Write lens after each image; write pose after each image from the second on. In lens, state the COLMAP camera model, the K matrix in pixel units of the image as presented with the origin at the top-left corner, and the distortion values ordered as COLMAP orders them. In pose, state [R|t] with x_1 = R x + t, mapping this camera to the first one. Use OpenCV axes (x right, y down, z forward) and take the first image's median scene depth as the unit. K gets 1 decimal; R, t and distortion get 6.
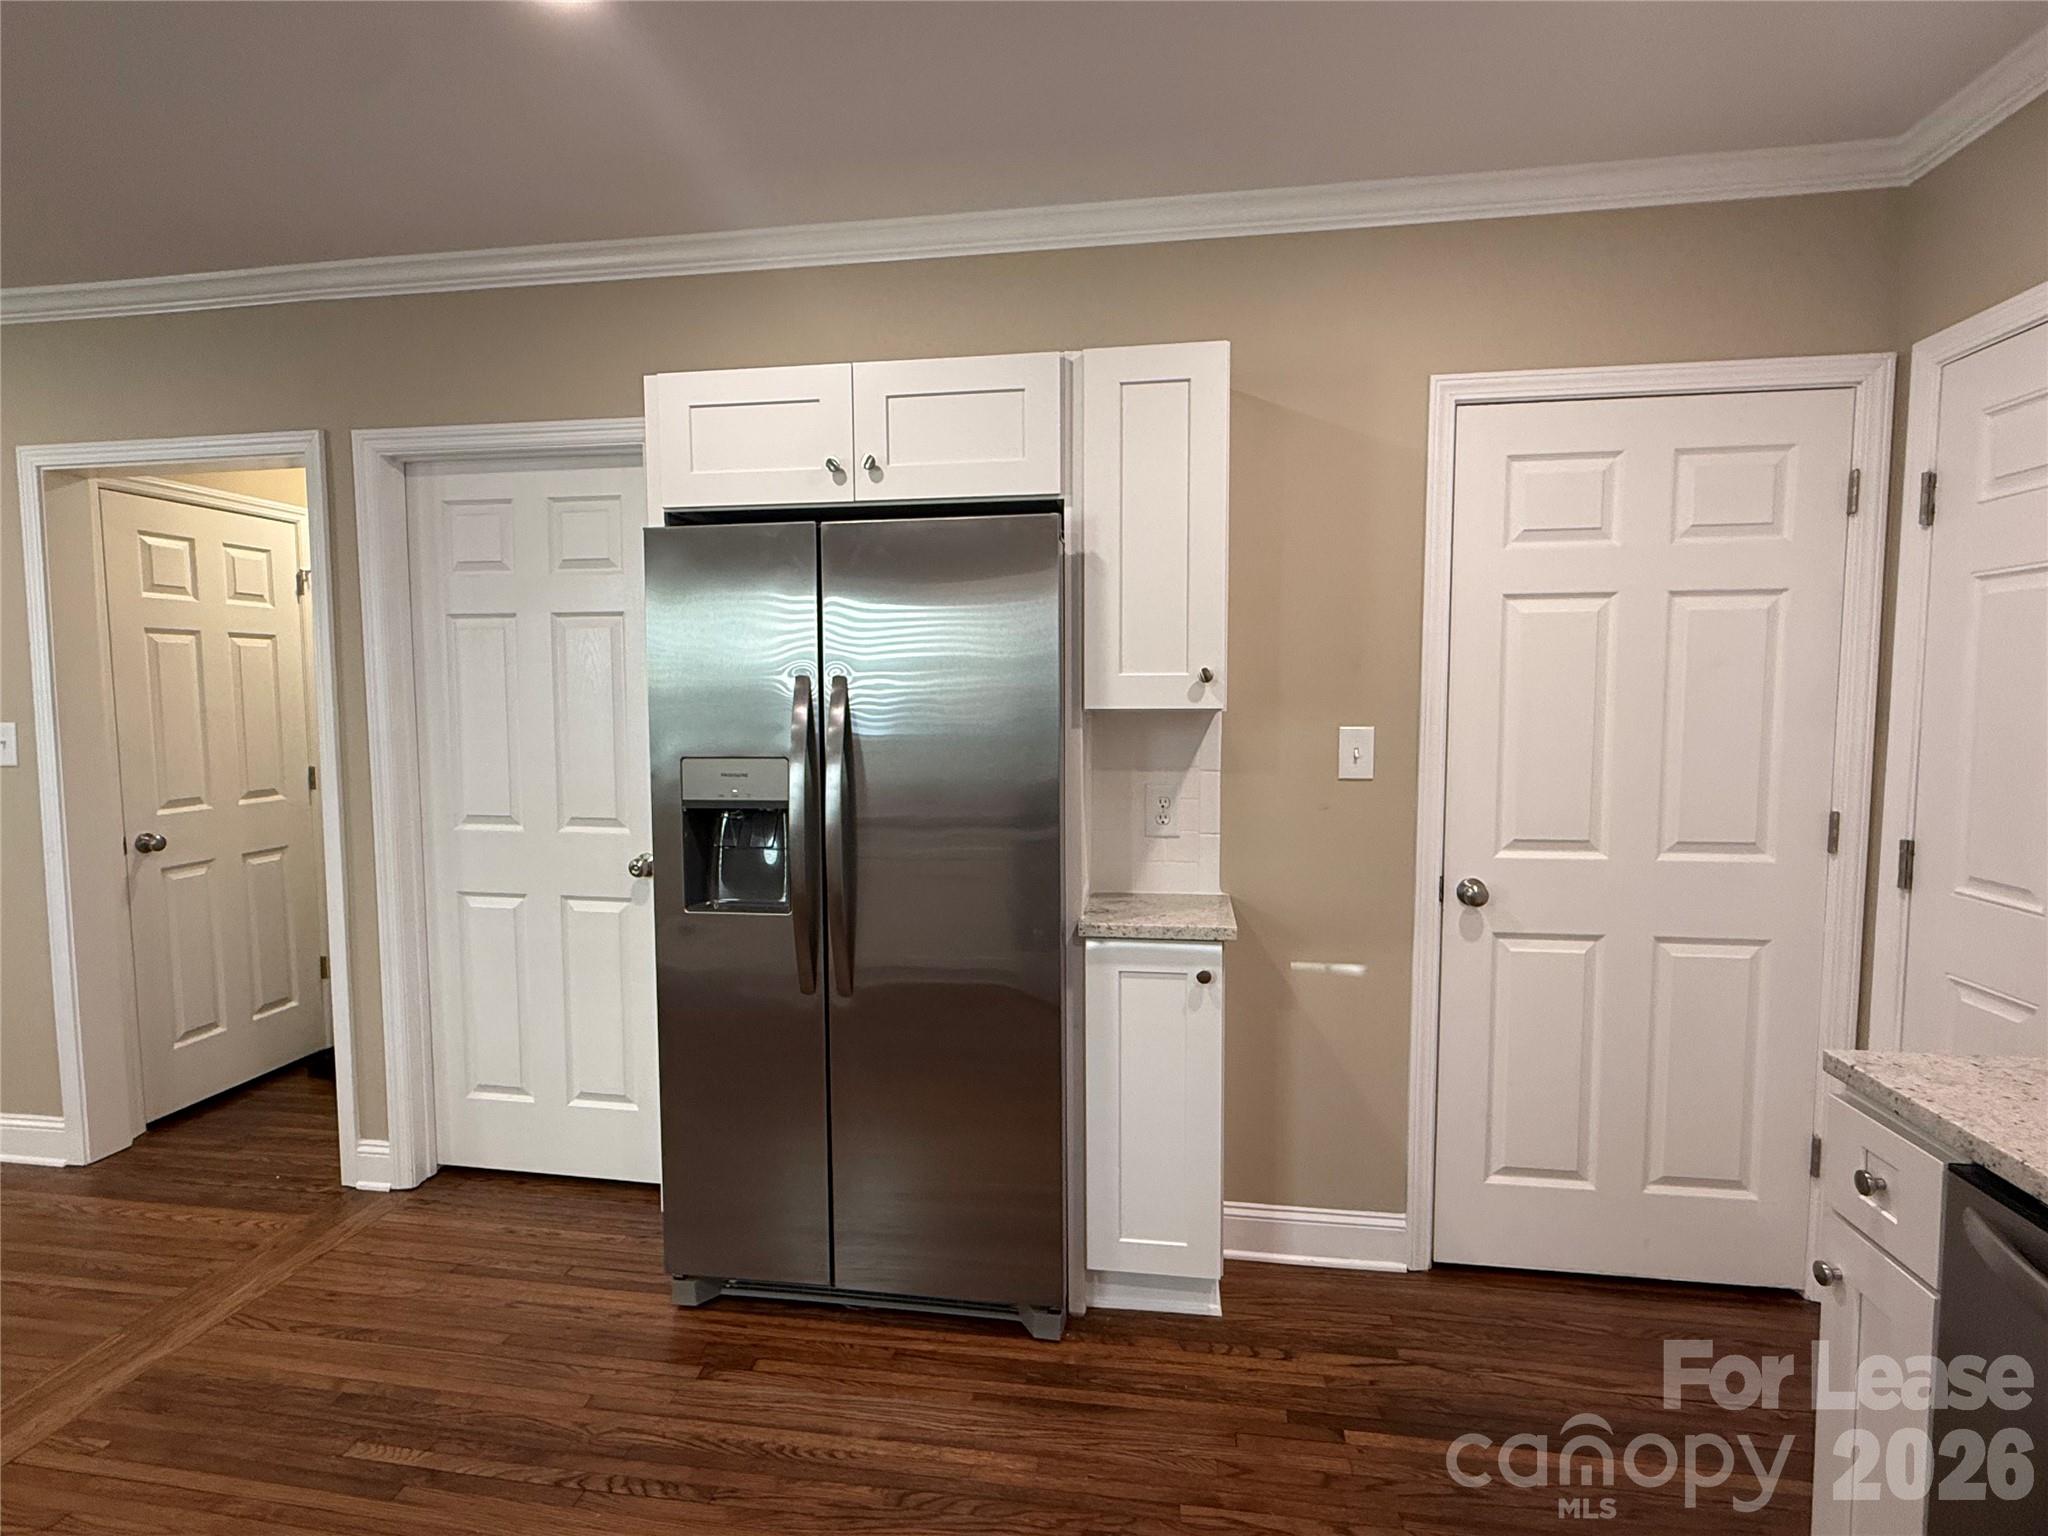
lens RADIAL K [[1025.5, 0, 1024.0], [0, 1025.5, 768.0], [0, 0, 1]] dist [0.001780, 0.000012]
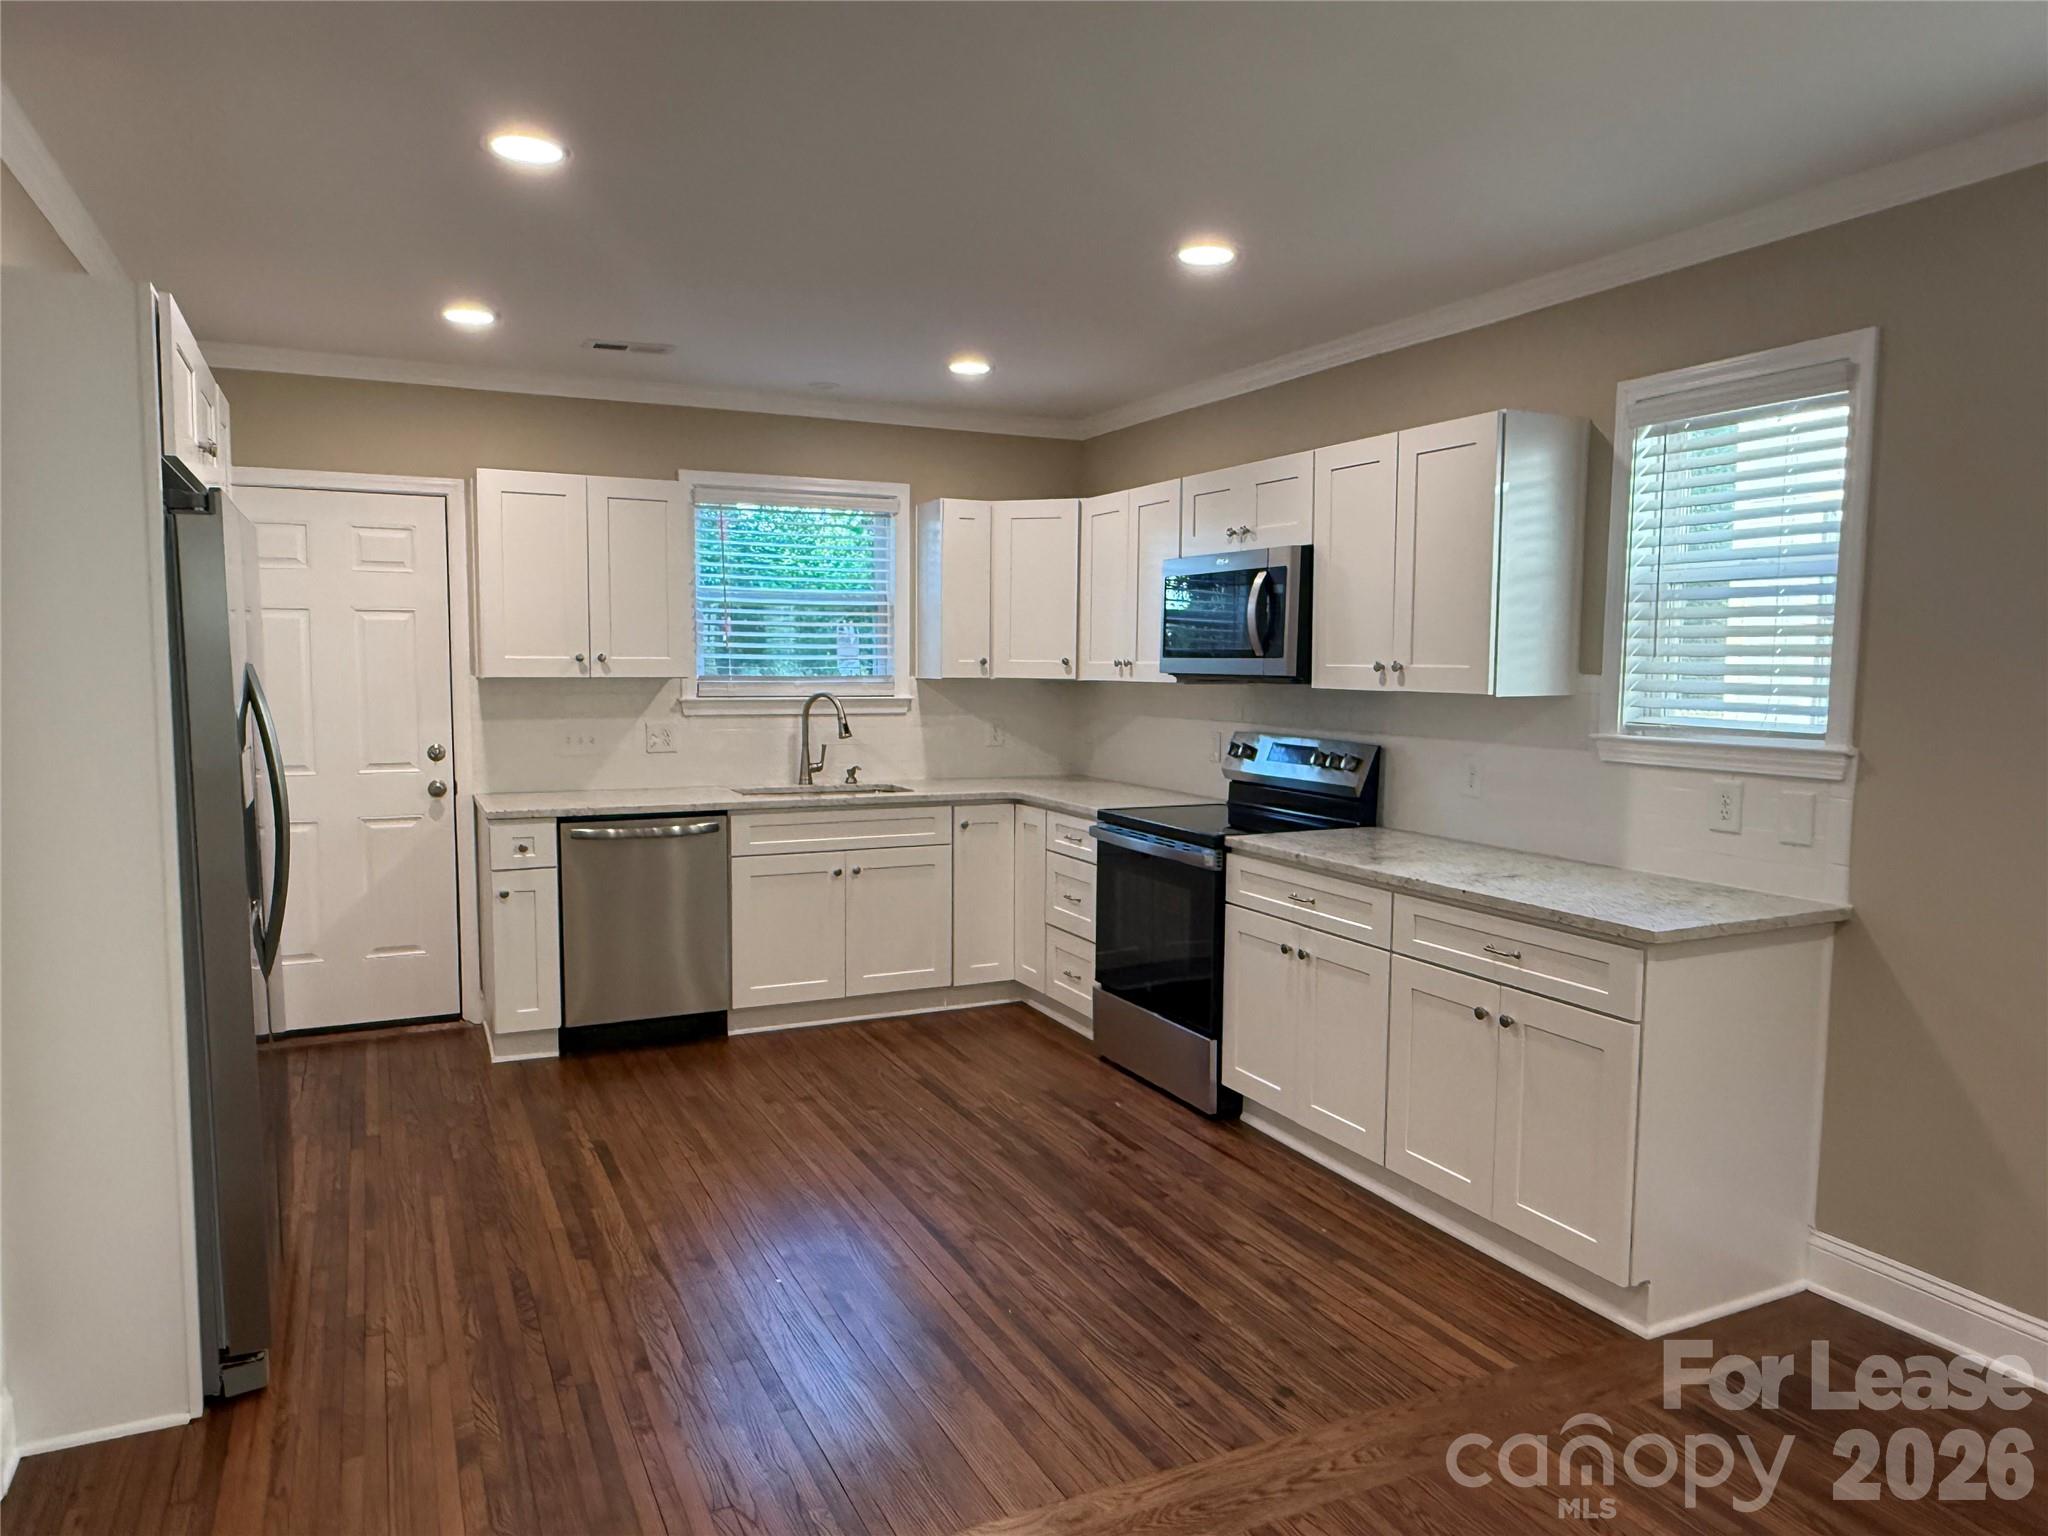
lens RADIAL K [[1334.4, 0, 1010.5], [0, 1334.4, 767.8], [0, 0, 1]] dist [0.000647, -0.000479]
pose [[-0.569565, -0.069869, 0.818972, -1.753213], [0.053580, 0.991105, 0.121817, -0.110391], [-0.820198, 0.113264, -0.560755, 1.165927]]
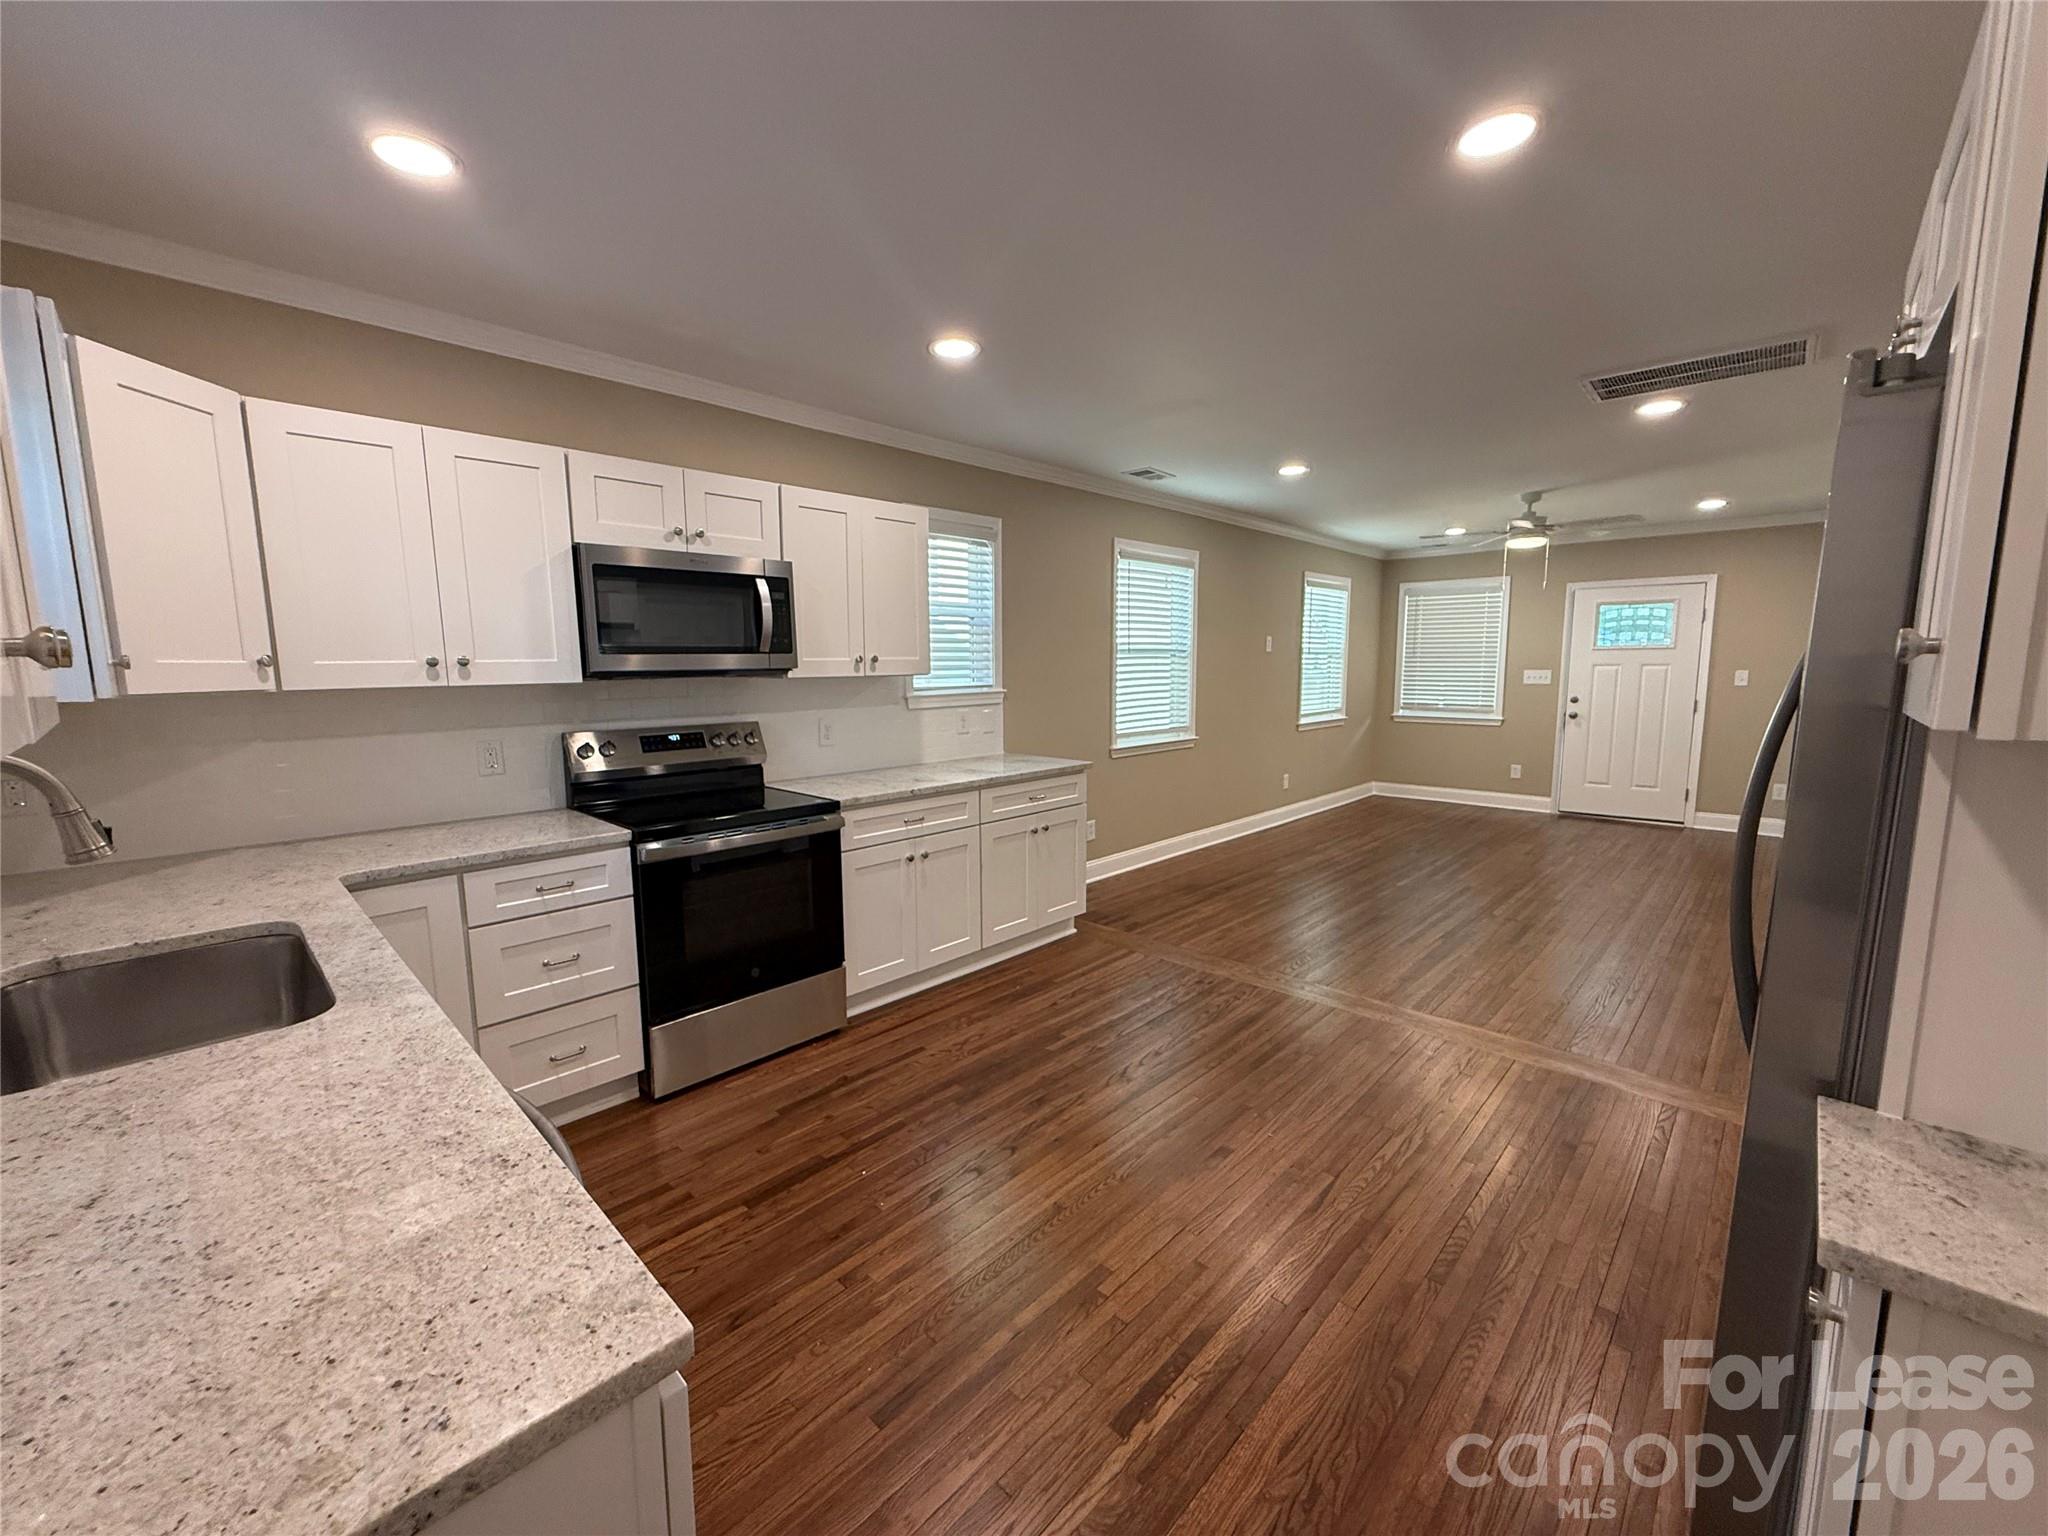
lens RADIAL K [[817.6, 0, 1016.0], [0, 817.6, 764.1], [0, 0, 1]] dist [-0.000082, -0.000012]
pose [[-0.571251, 0.110104, -0.813357, 0.660535], [-0.050543, 0.984362, 0.168751, -0.082609], [0.819218, 0.137508, -0.556753, 0.892016]]
